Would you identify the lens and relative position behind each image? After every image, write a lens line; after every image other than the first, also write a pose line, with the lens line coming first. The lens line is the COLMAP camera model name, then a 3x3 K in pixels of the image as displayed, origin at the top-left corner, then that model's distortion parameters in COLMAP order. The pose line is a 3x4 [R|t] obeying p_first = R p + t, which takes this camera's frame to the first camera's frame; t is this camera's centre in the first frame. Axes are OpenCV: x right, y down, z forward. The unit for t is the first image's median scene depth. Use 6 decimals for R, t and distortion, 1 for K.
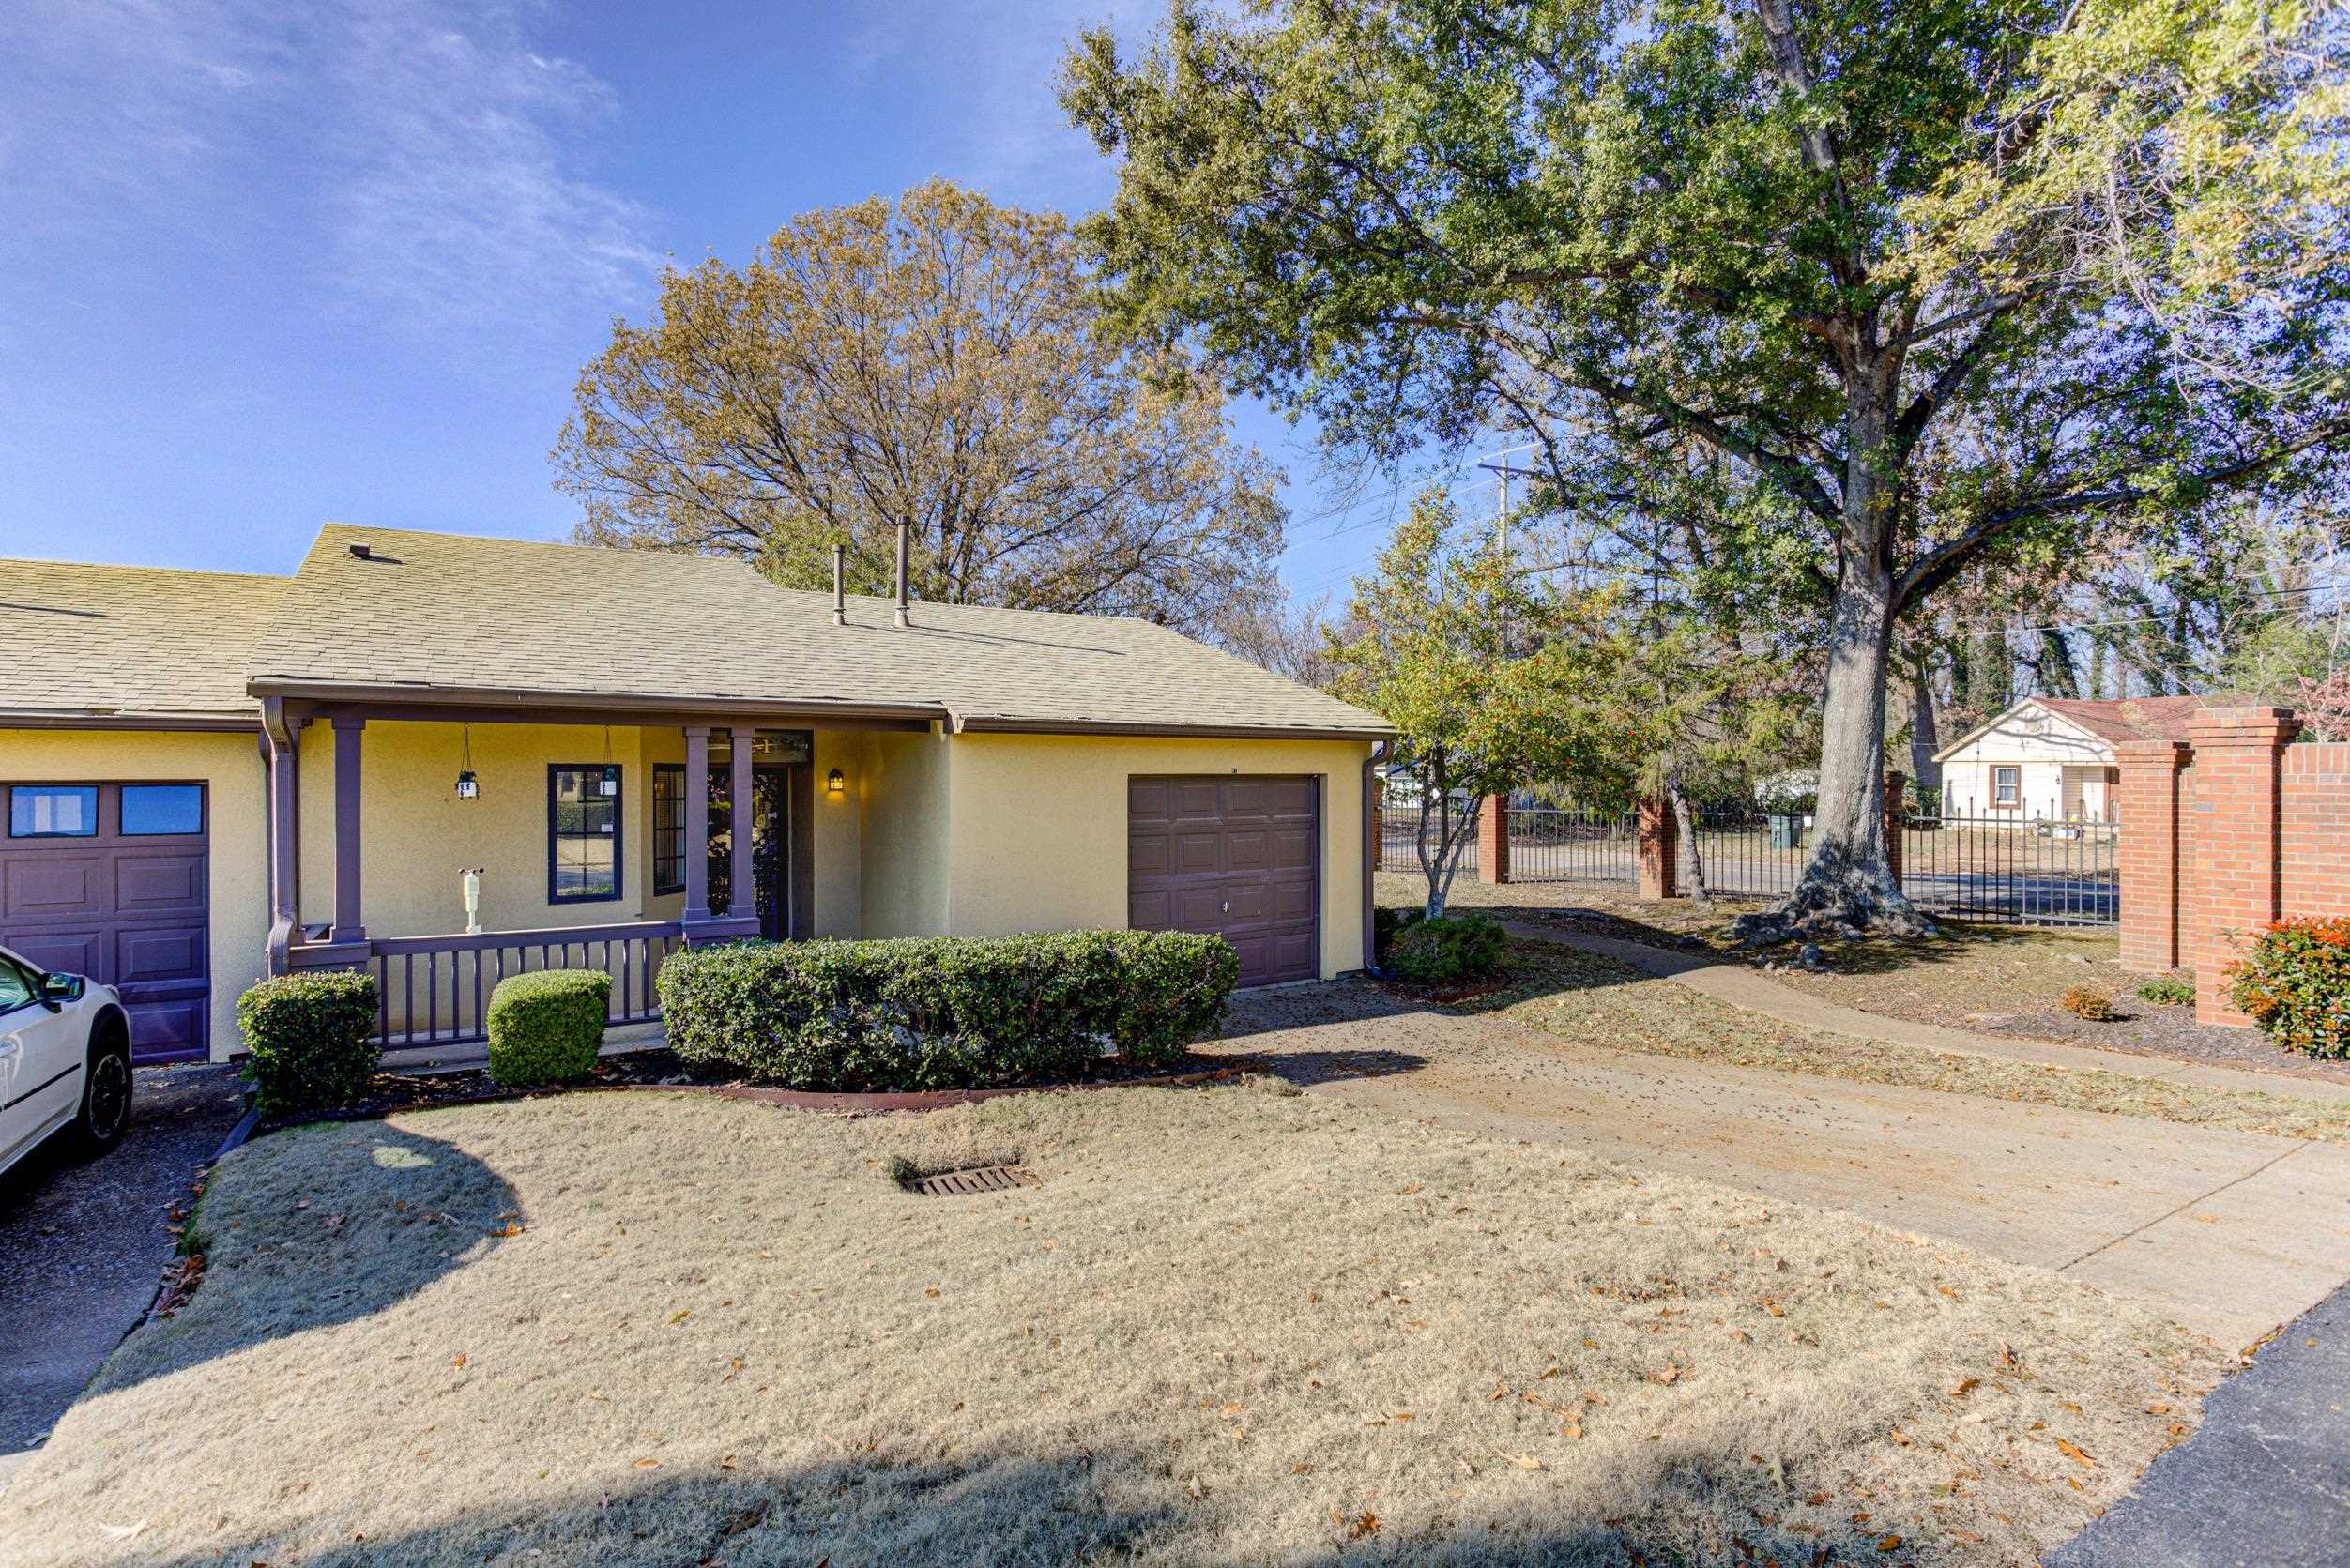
lens RADIAL K [[1150.9, 0, 1174.9], [0, 1150.9, 778.4], [0, 0, 1]] dist [-0.008863, -0.000141]
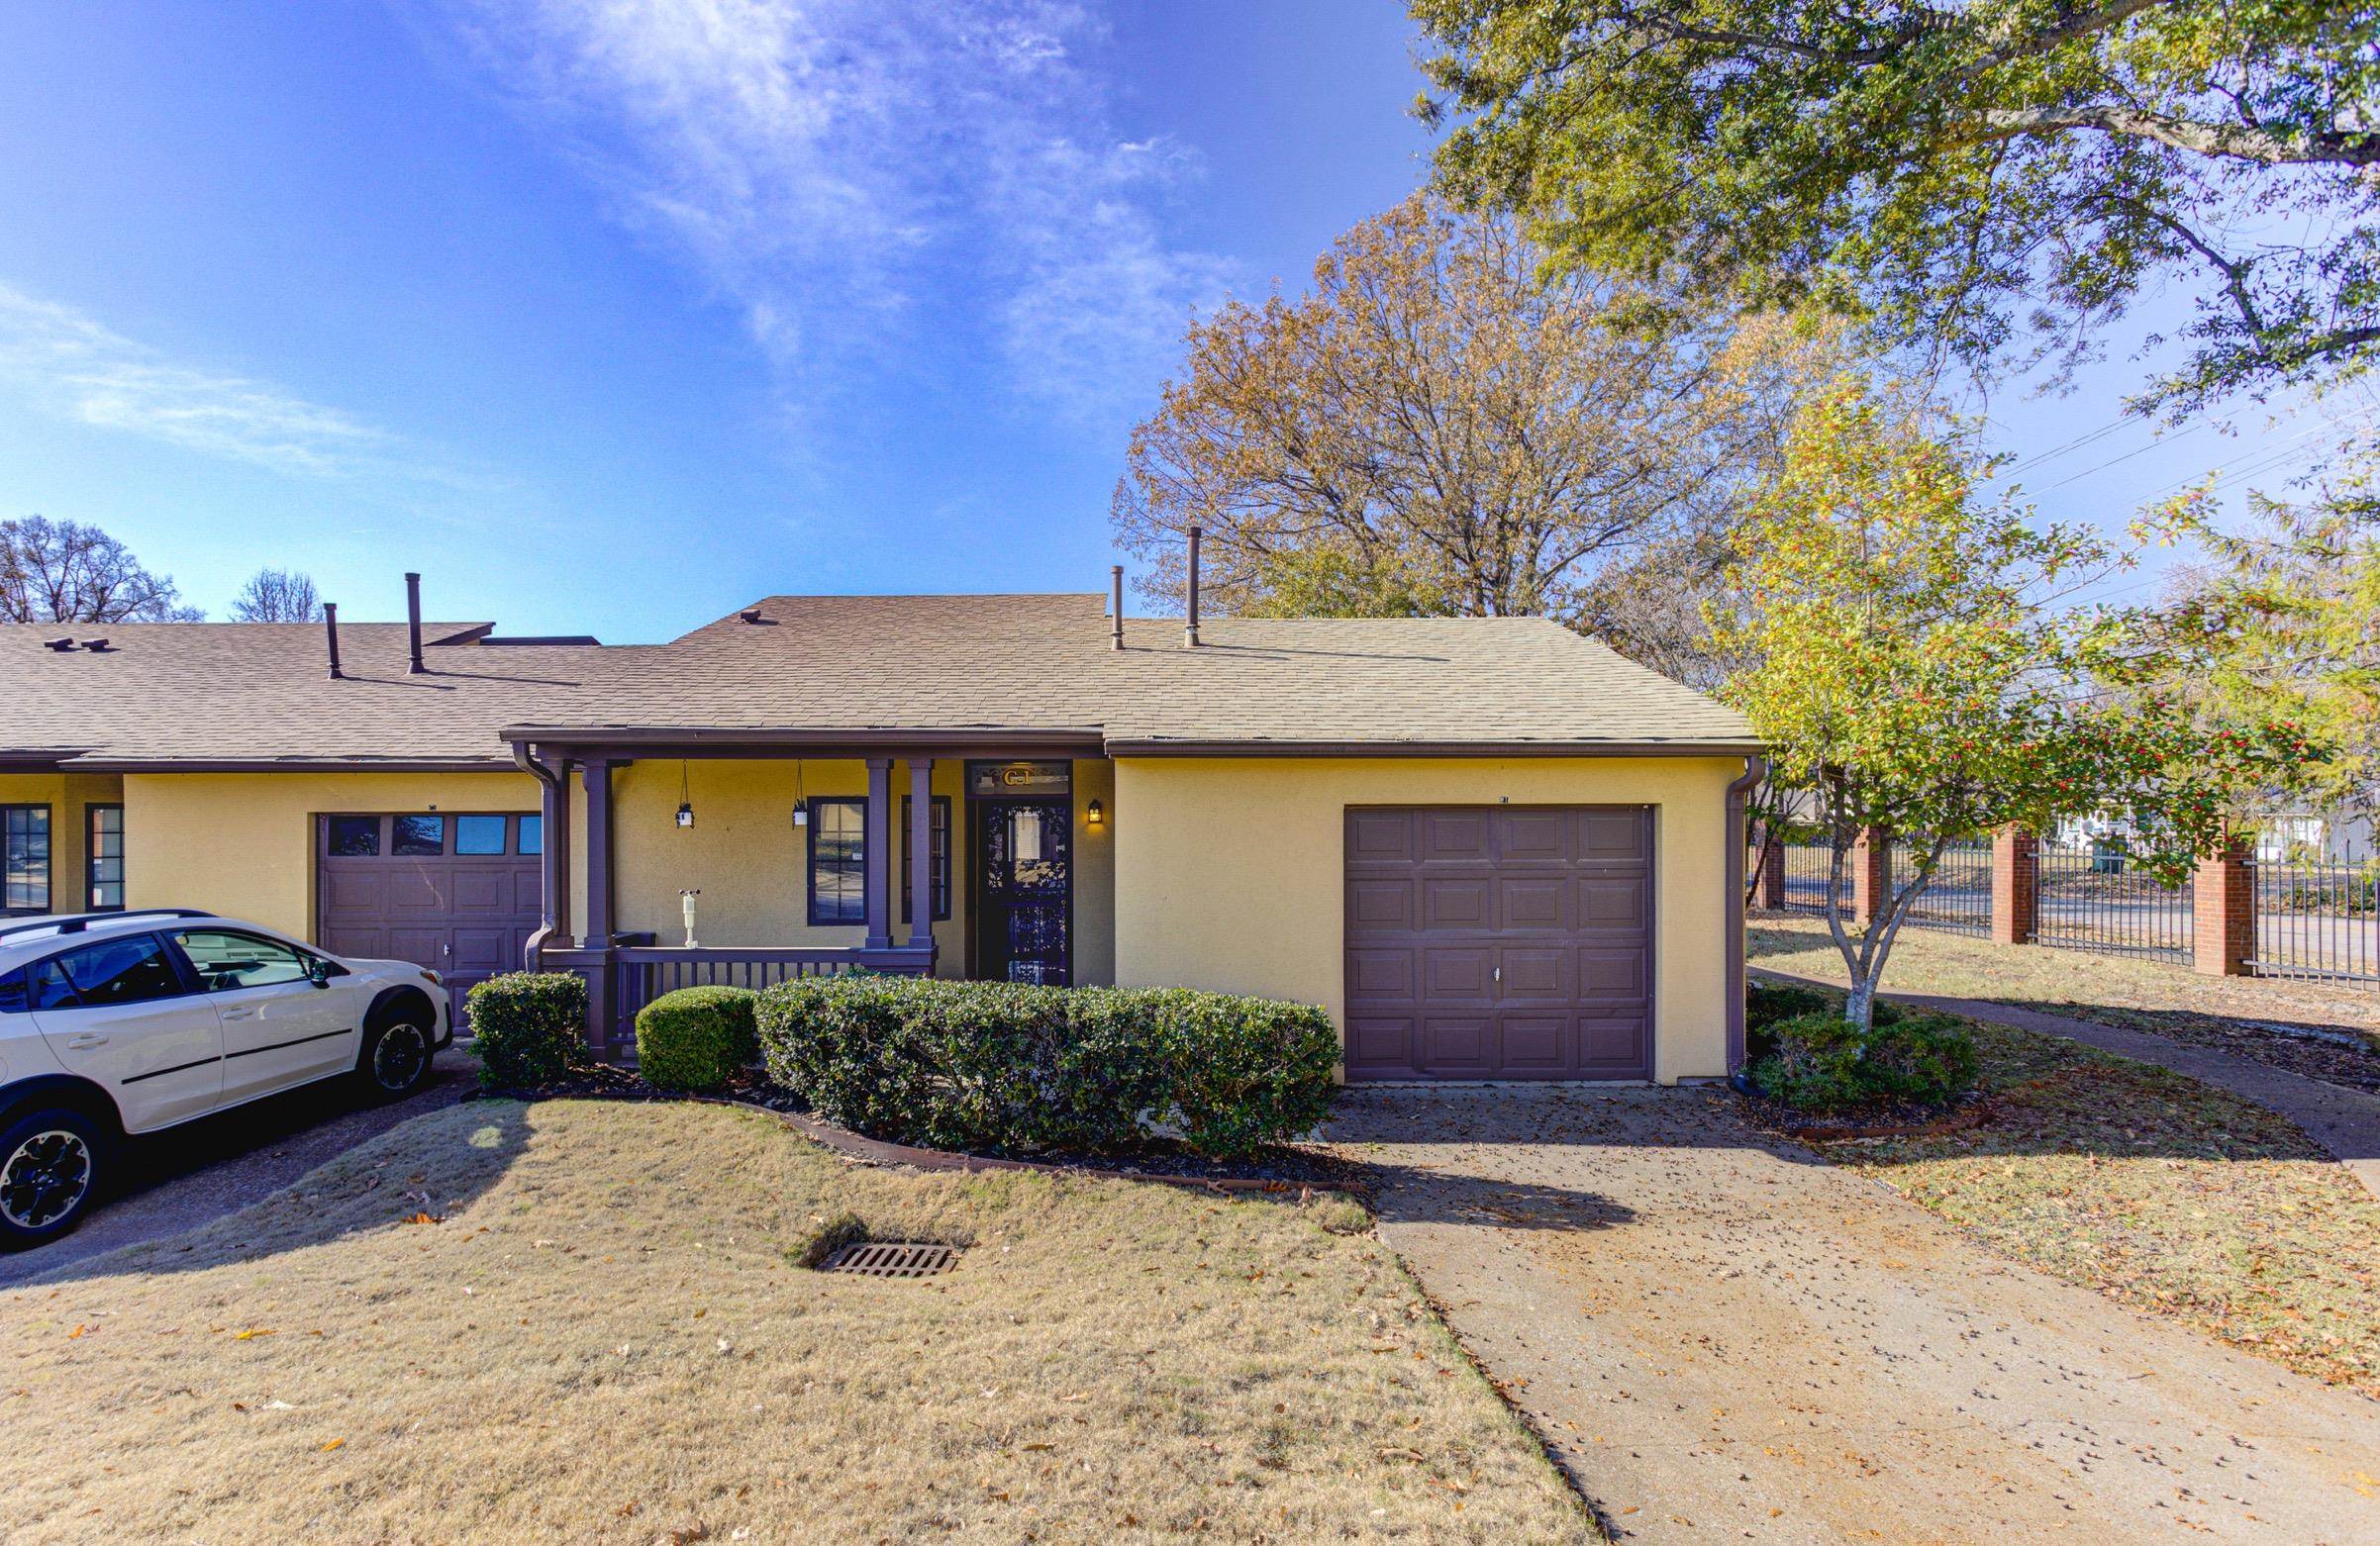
lens RADIAL K [[1198.4, 0, 1208.9], [0, 1198.4, 823.2], [0, 0, 1]] dist [0.014099, 0.001519]
pose [[0.836916, 0.005920, -0.547299, 0.353278], [-0.001094, 0.999958, 0.009142, 0.001829], [0.547330, -0.007052, 0.836887, 0.230027]]
